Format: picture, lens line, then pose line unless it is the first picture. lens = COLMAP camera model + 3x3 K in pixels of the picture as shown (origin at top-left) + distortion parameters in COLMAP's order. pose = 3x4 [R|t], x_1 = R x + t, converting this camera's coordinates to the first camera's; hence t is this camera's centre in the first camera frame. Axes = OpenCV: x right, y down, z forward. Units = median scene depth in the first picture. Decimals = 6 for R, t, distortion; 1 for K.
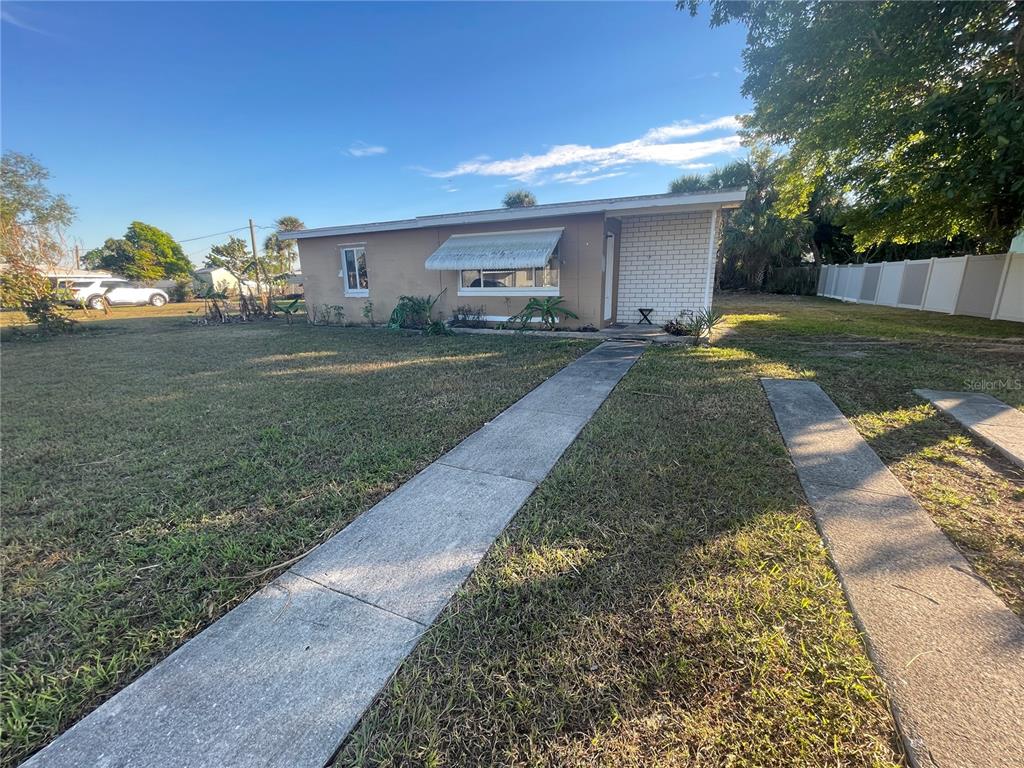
lens RADIAL K [[413.4, 0, 509.1], [0, 413.4, 387.4], [0, 0, 1]] dist [-0.002189, -0.000547]
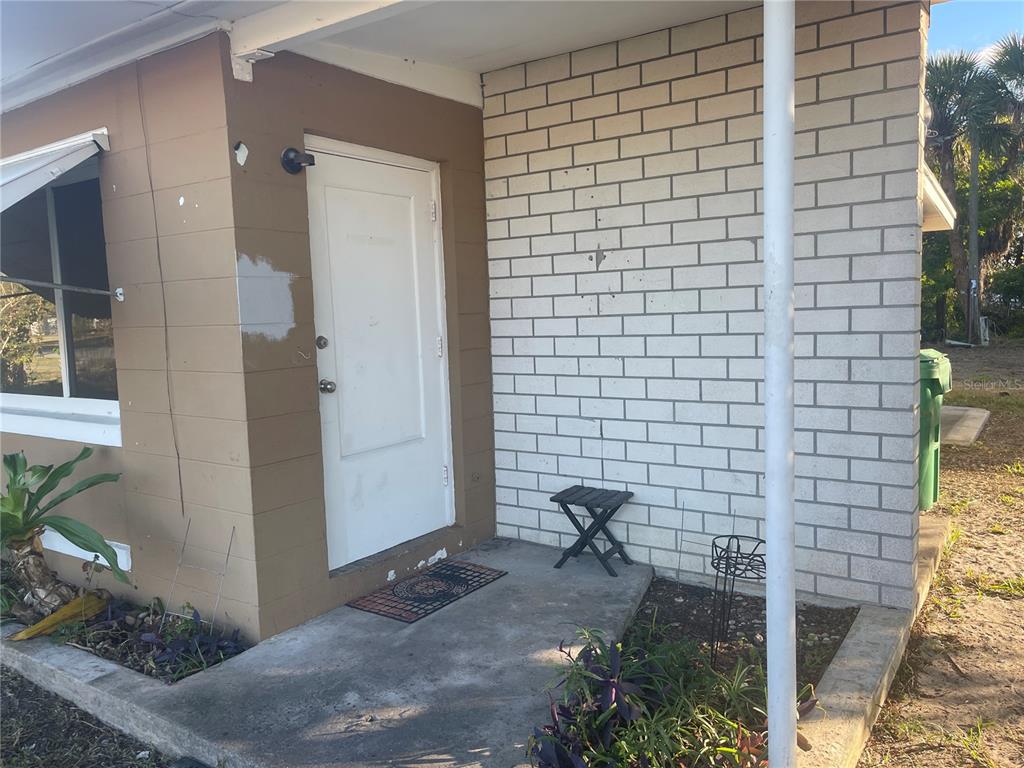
lens RADIAL K [[776.2, 0, 512.0], [0, 776.2, 384.0], [0, 0, 1]] dist [0.070949, -0.099167]
pose [[0.987211, -0.002779, -0.159392, 0.352183], [-0.021422, 0.988467, -0.149913, -0.183933], [0.157971, 0.151410, 0.975767, 0.593504]]
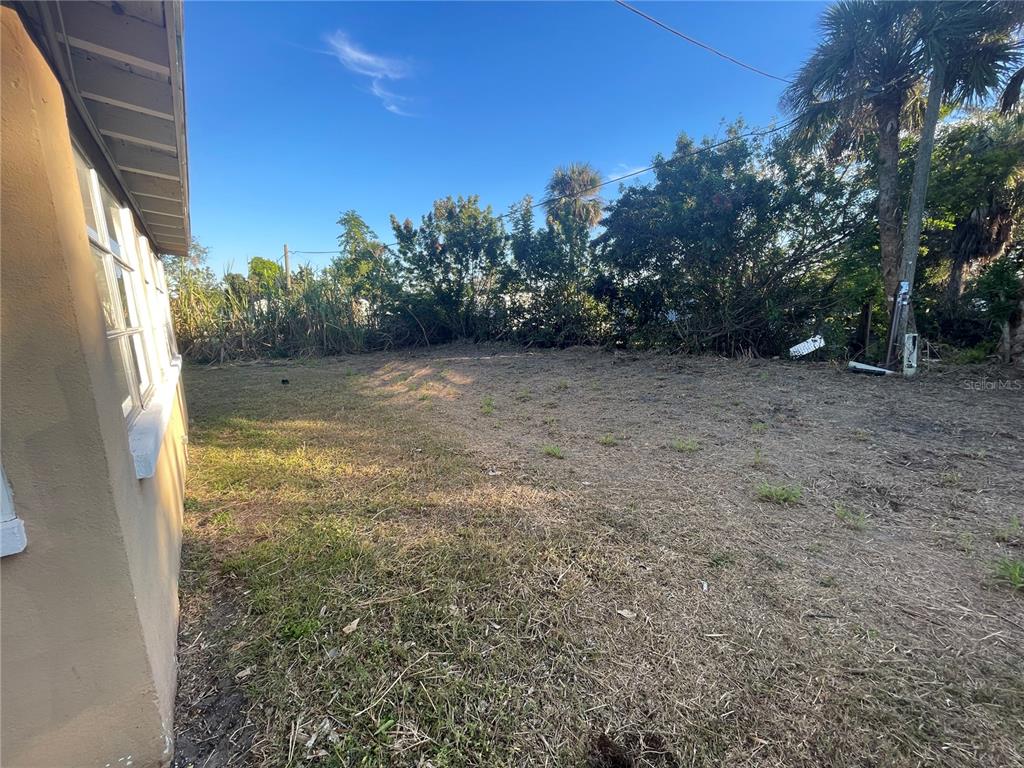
lens RADIAL K [[413.4, 0, 509.1], [0, 413.4, 387.4], [0, 0, 1]] dist [-0.002189, -0.000547]
pose [[0.886370, 0.081410, -0.455763, 0.848216], [-0.105494, 0.994037, -0.027608, -0.445893], [0.450798, 0.072551, 0.889673, 1.575870]]
